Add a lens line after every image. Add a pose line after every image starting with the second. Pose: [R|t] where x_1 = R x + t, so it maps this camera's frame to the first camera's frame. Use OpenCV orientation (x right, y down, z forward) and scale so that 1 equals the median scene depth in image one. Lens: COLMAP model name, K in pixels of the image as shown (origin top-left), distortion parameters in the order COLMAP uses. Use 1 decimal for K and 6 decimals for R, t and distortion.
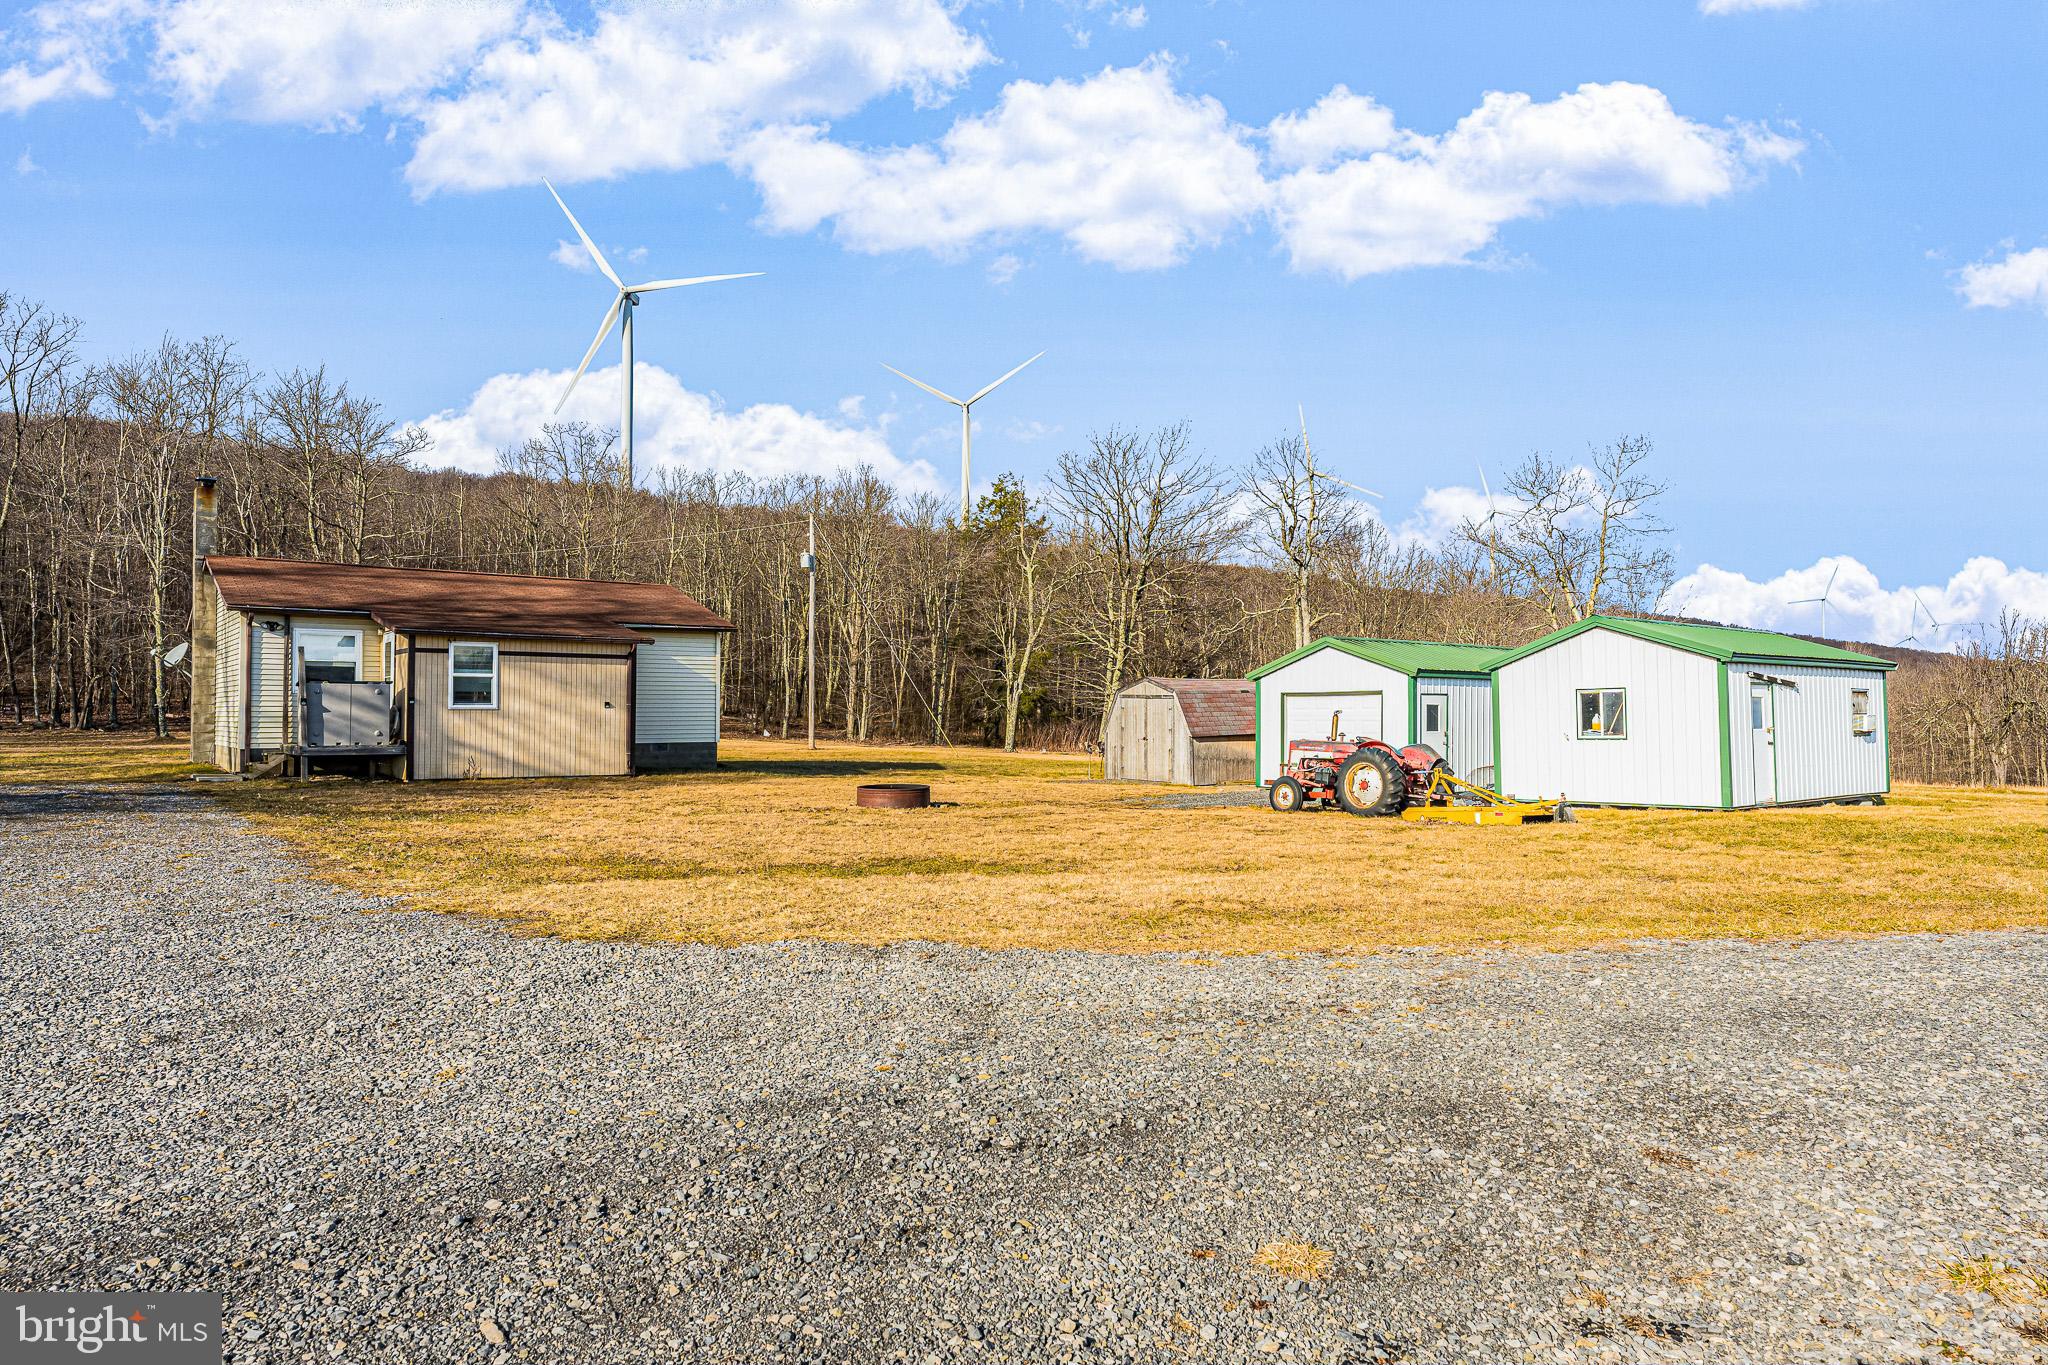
lens RADIAL K [[1262.5, 0, 1030.1], [0, 1262.5, 691.4], [0, 0, 1]] dist [0.000816, 0.001061]
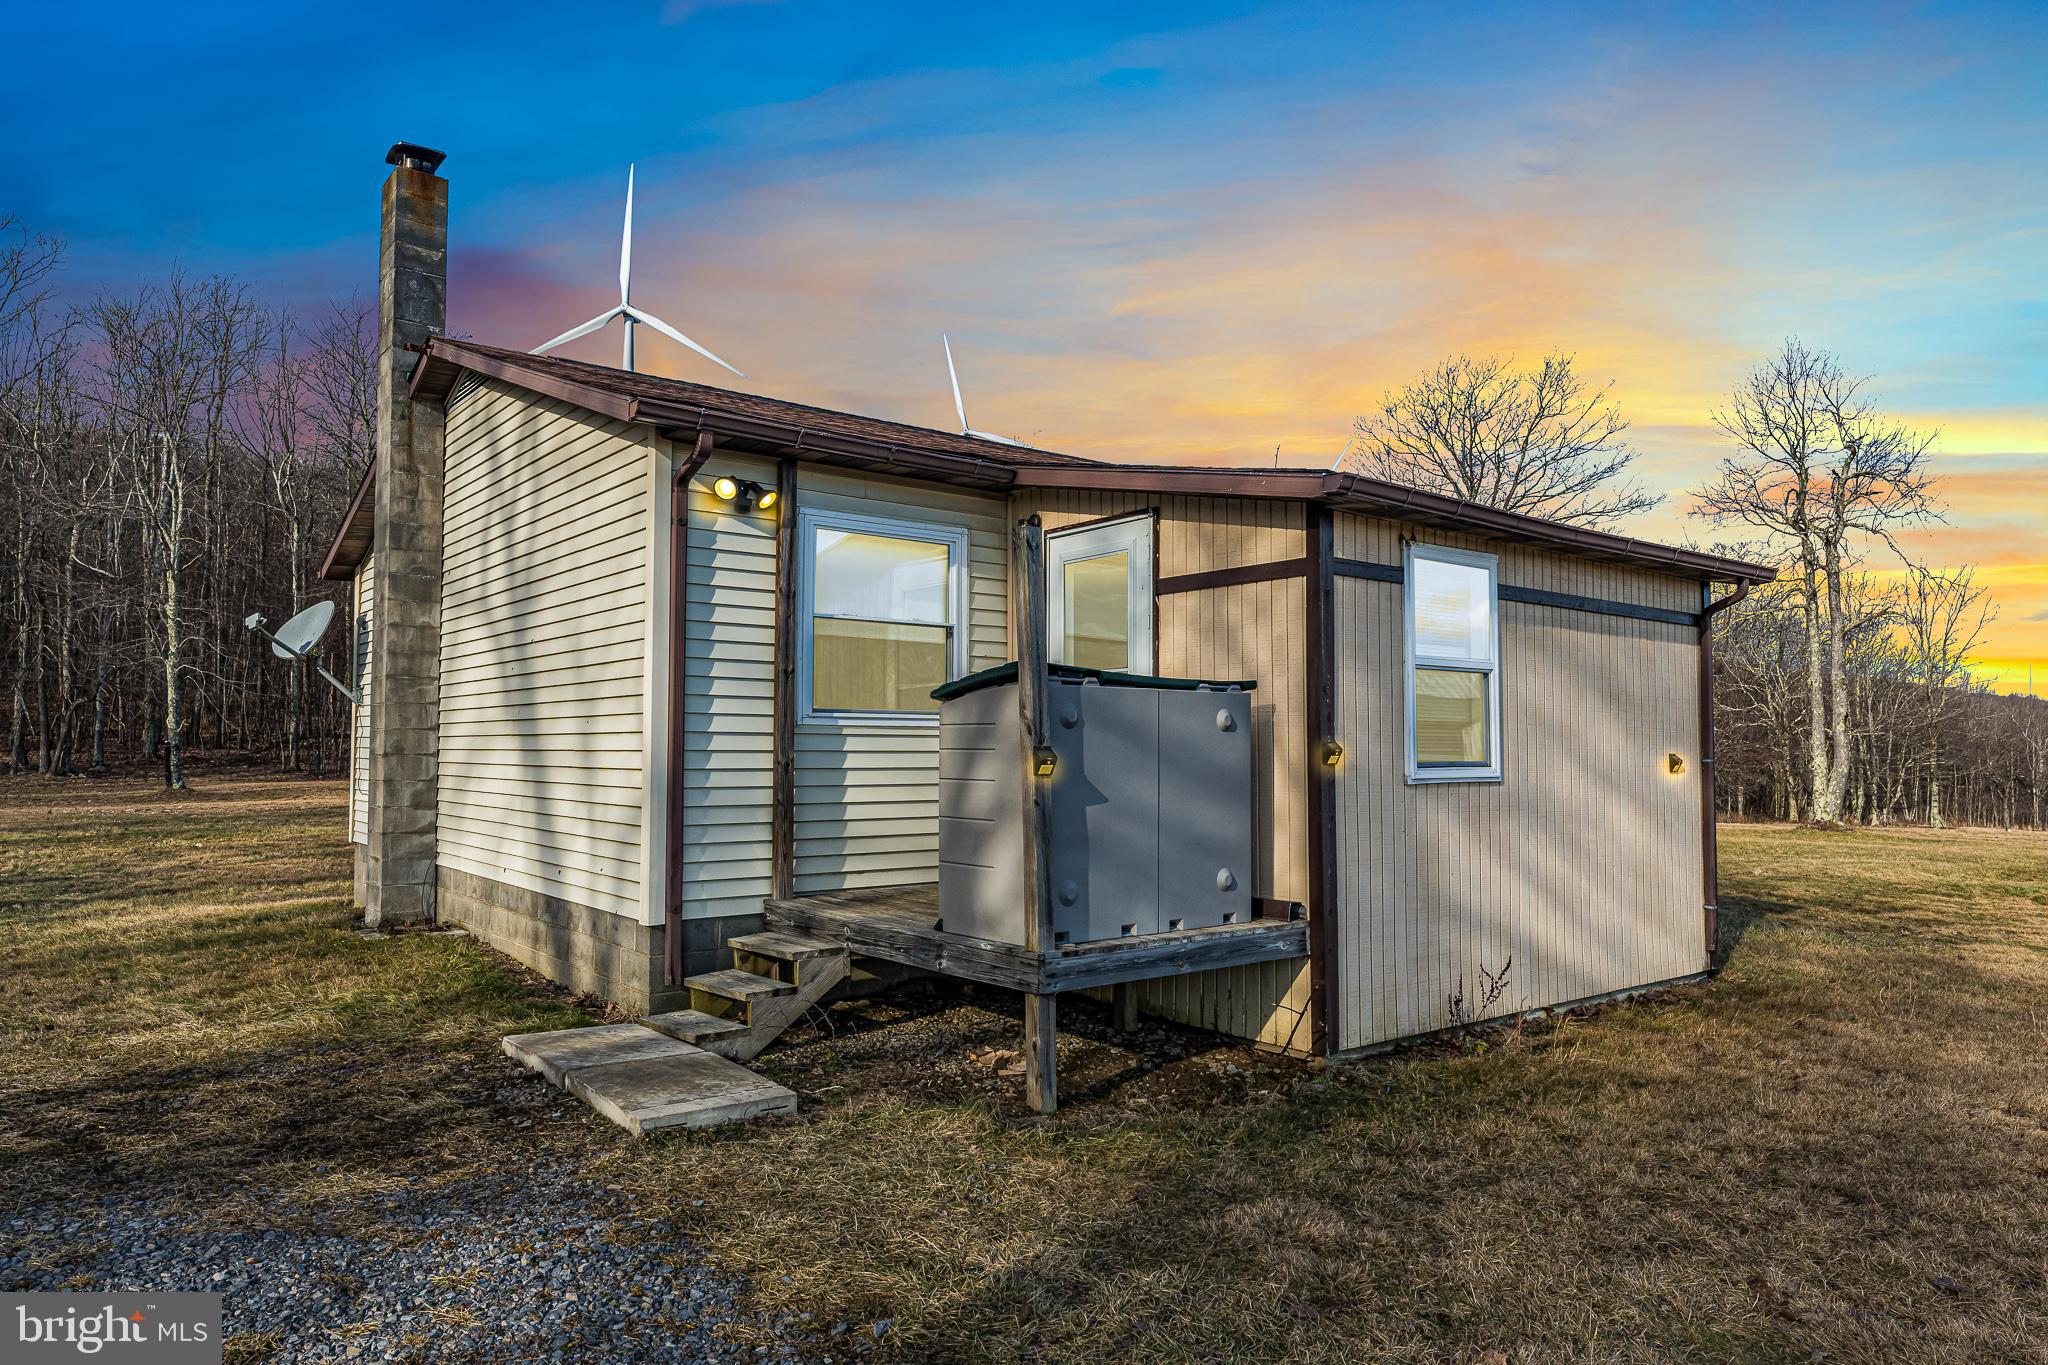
lens RADIAL K [[1285.2, 0, 1020.8], [0, 1285.2, 699.6], [0, 0, 1]] dist [0.001337, -0.000353]
pose [[0.999995, 0.001877, 0.002542, -0.242827], [-0.001828, 0.999815, -0.019152, 0.000391], [-0.002577, 0.019147, 0.999813, 0.317748]]
